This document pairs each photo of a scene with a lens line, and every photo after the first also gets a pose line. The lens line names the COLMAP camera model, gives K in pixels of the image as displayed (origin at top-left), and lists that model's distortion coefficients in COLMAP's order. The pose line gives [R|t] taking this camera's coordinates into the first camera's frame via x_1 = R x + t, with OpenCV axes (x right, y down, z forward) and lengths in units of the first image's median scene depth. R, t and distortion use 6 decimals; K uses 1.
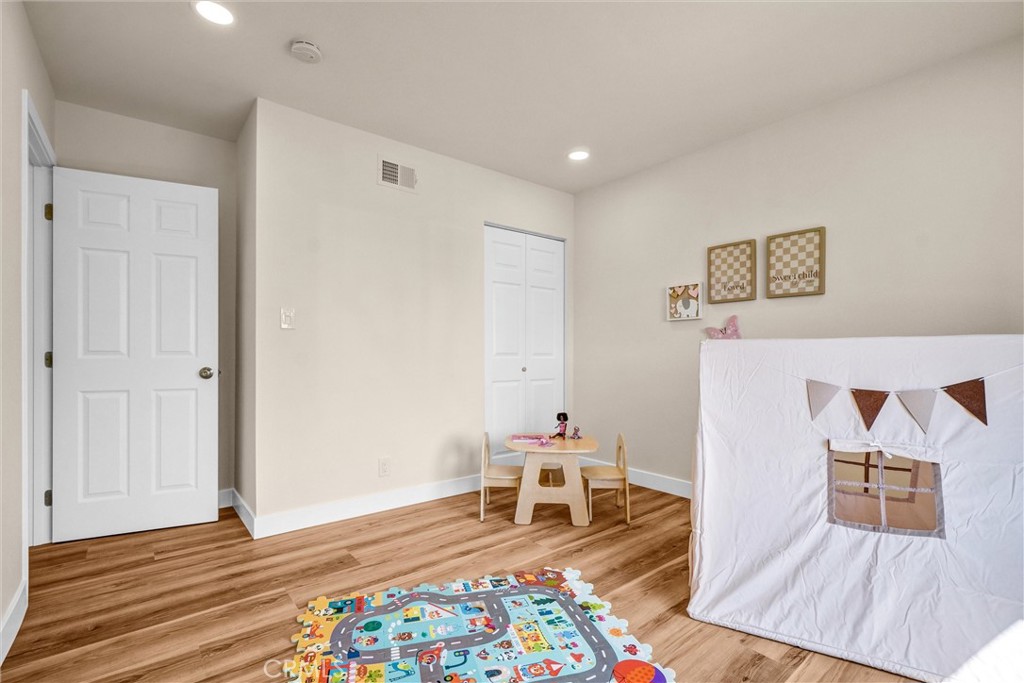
lens RADIAL K [[466.5, 0, 505.3], [0, 466.5, 359.4], [0, 0, 1]] dist [0.000406, 0.000932]
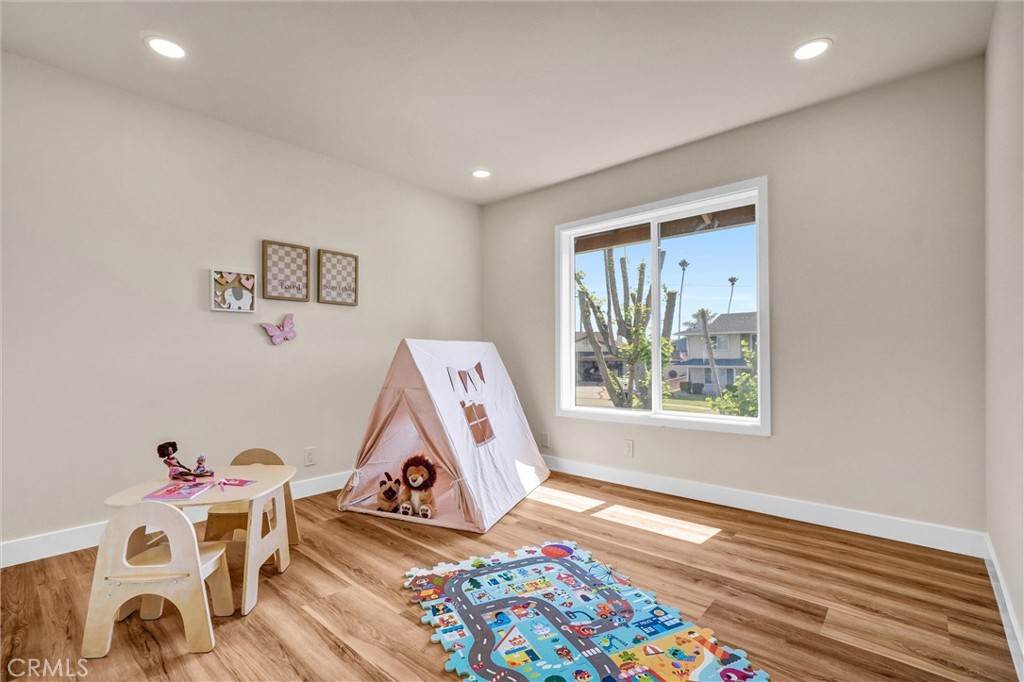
lens RADIAL K [[453.9, 0, 513.1], [0, 453.9, 350.5], [0, 0, 1]] dist [-0.000425, 0.000144]
pose [[-0.157662, 0.001388, 0.987492, -0.689561], [0.012877, 0.999917, 0.000650, -0.006758], [-0.987409, 0.012818, -0.157667, 0.777834]]
